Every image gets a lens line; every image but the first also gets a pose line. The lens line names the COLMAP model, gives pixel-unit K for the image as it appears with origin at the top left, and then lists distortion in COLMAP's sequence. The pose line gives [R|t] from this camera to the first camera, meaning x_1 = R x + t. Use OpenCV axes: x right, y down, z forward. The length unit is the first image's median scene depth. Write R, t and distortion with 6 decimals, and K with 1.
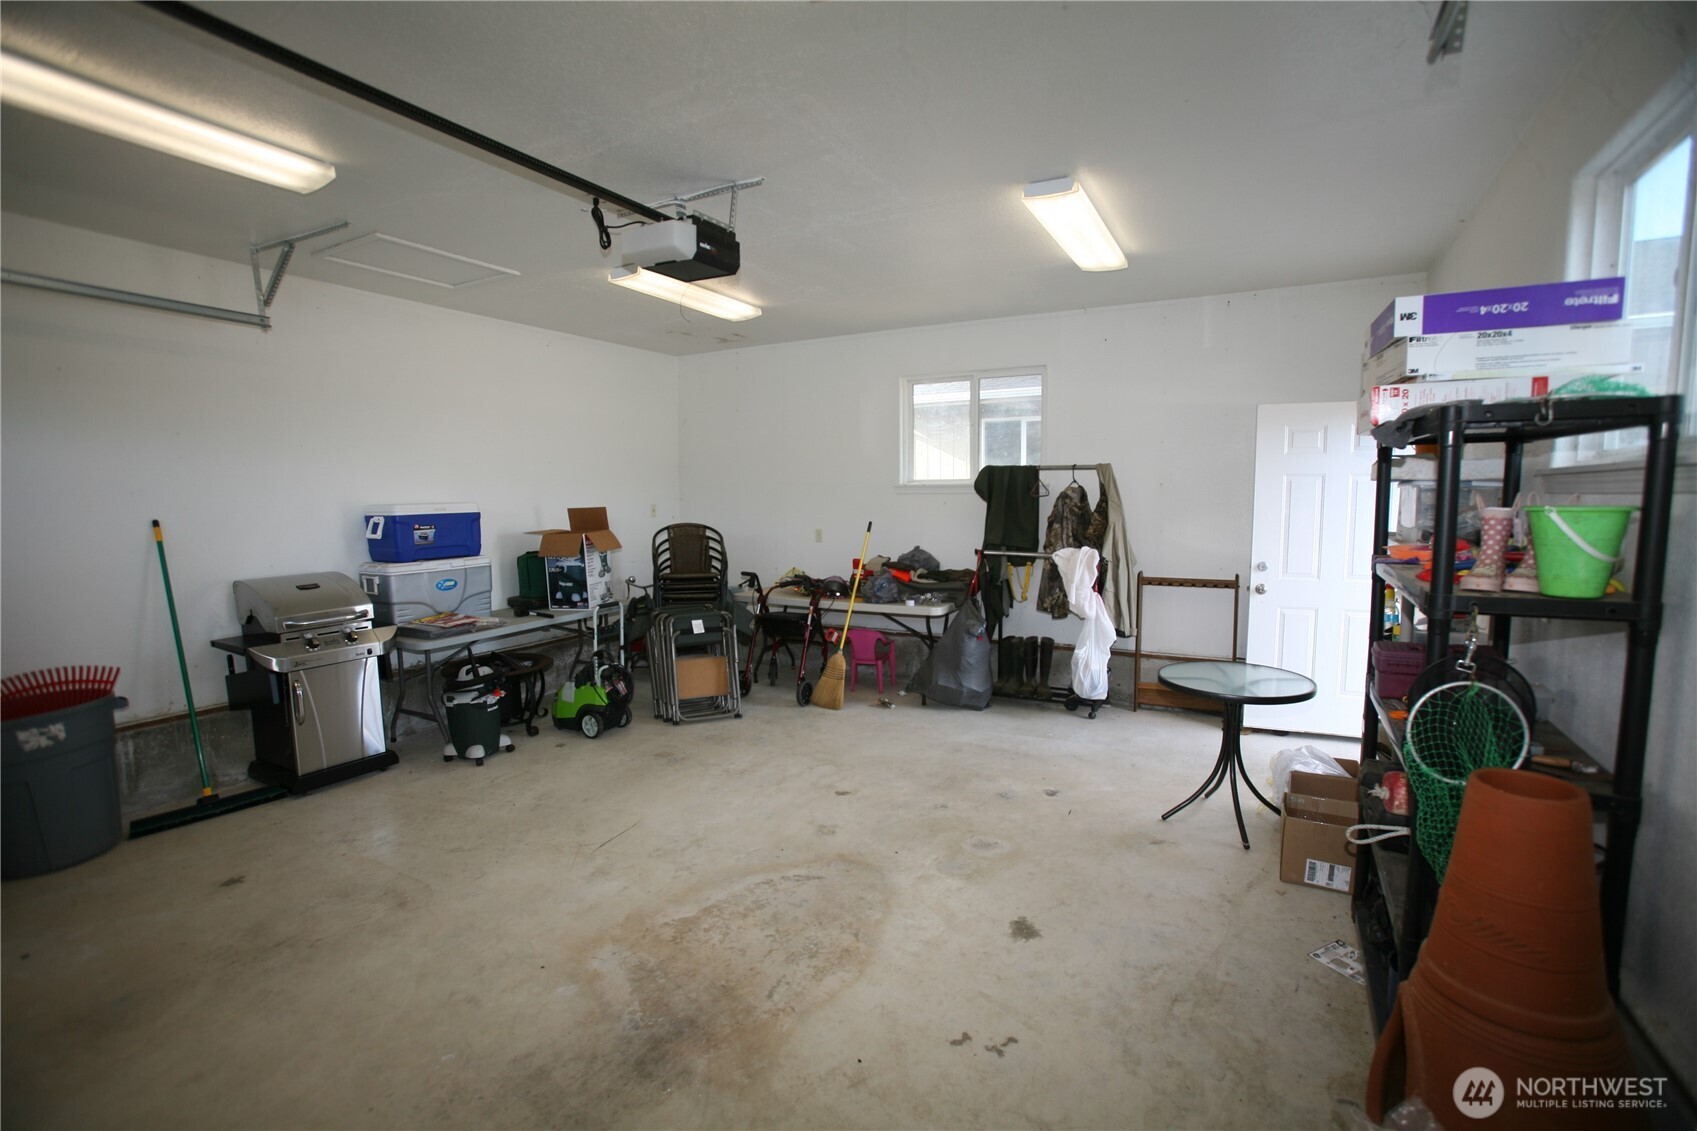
lens RADIAL K [[775.8, 0, 850.5], [0, 775.8, 573.4], [0, 0, 1]] dist [-0.030595, 0.000407]
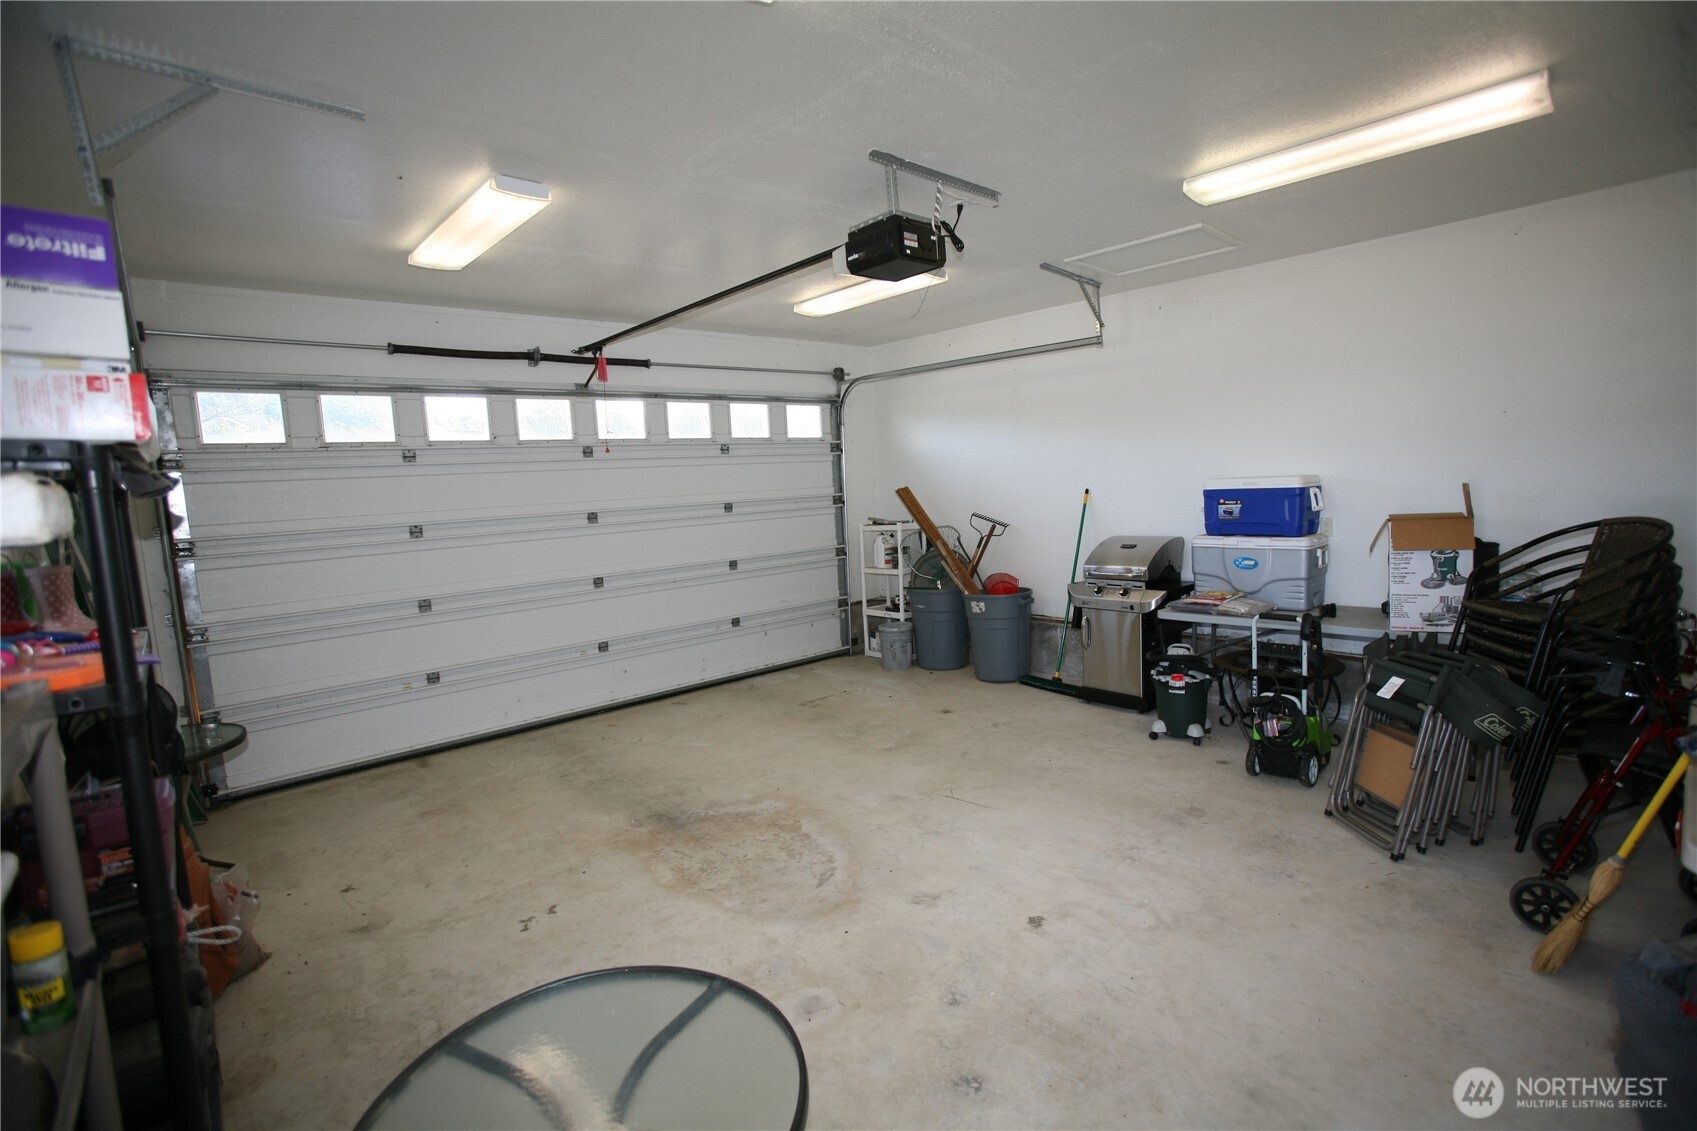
lens RADIAL K [[775.8, 0, 850.4], [0, 775.8, 566.8], [0, 0, 1]] dist [-0.030595, 0.000407]
pose [[-0.319284, 0.131914, -0.938433, 0.769969], [-0.044078, 0.987125, 0.153755, -0.154476], [0.946633, 0.090455, -0.309359, 1.217481]]
